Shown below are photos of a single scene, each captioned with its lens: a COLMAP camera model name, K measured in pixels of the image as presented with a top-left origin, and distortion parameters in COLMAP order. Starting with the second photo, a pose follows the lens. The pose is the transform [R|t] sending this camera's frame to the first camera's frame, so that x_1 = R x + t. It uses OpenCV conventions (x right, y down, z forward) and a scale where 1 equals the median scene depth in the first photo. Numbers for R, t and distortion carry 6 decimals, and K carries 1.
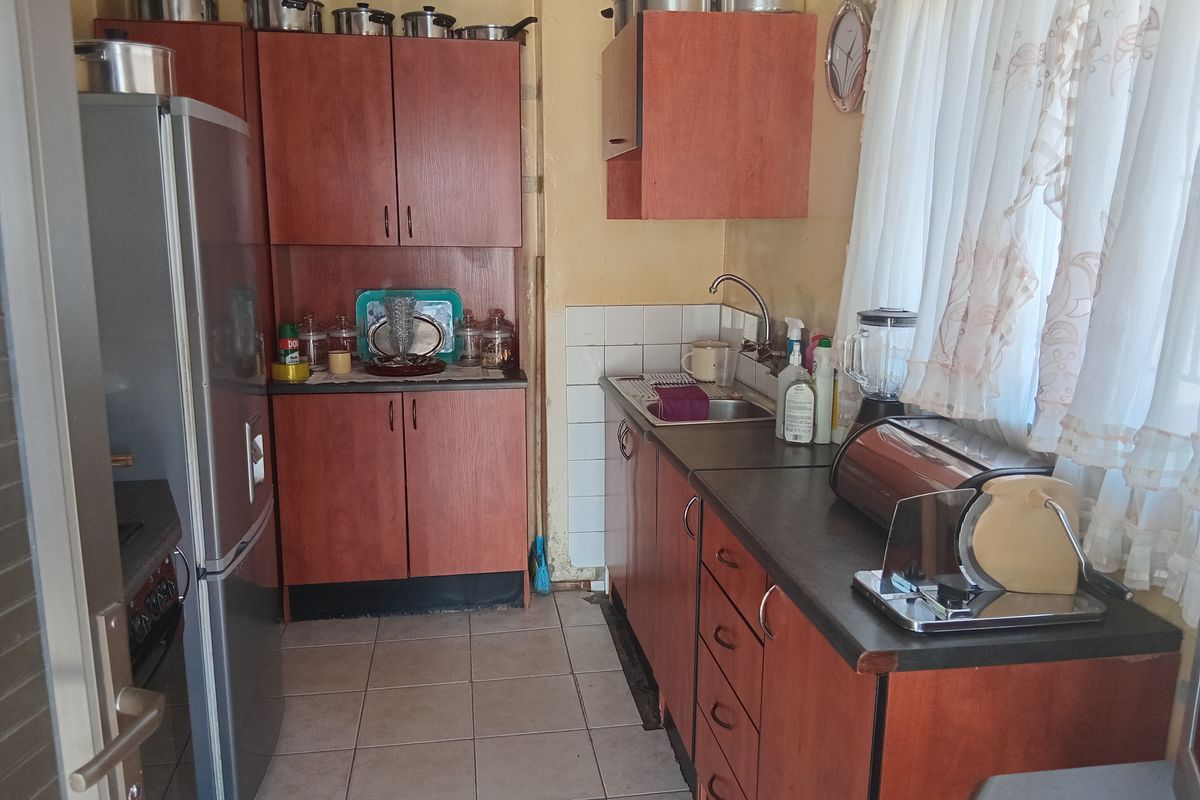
lens RADIAL K [[934.0, 0, 600.0], [0, 934.0, 400.0], [0, 0, 1]] dist [0.131156, -0.216120]
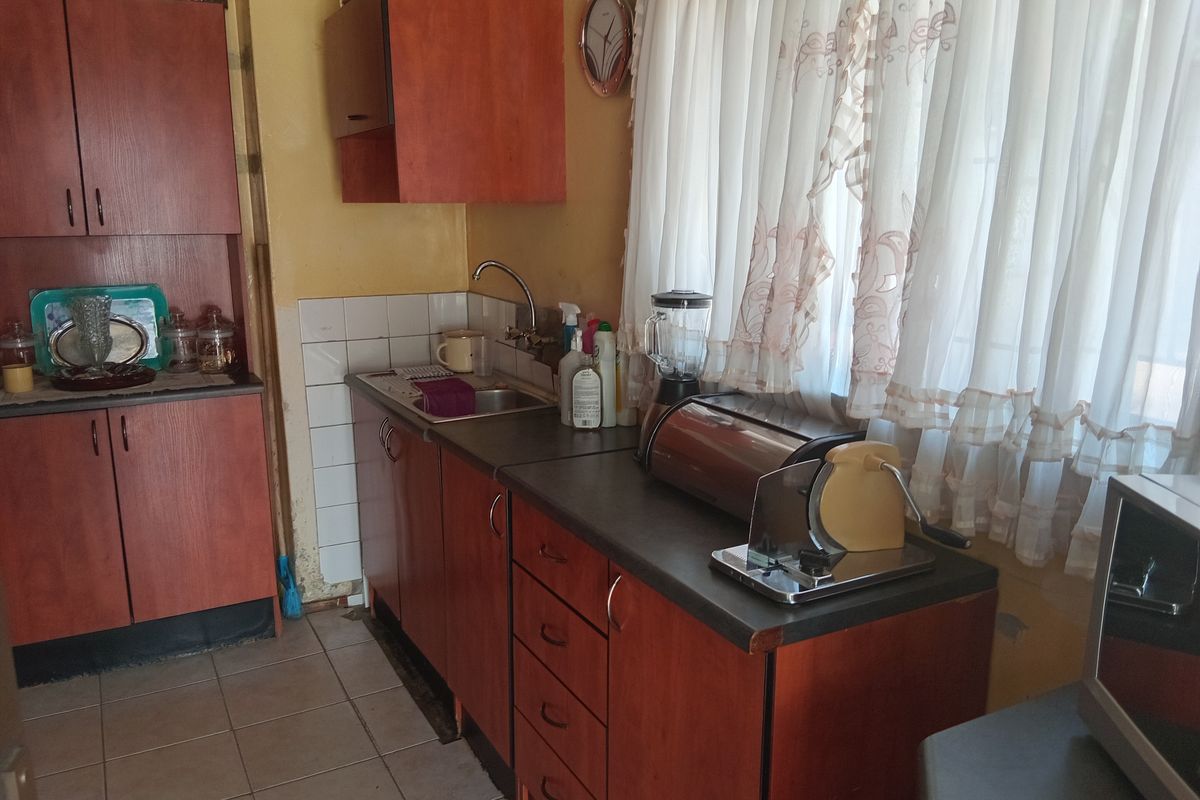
lens RADIAL K [[934.0, 0, 600.0], [0, 934.0, 400.0], [0, 0, 1]] dist [0.131156, -0.216120]
pose [[0.940194, -0.075961, 0.332062, -0.100061], [0.071042, 0.997109, 0.026948, -0.009820], [-0.333149, -0.001746, 0.942873, 0.057263]]
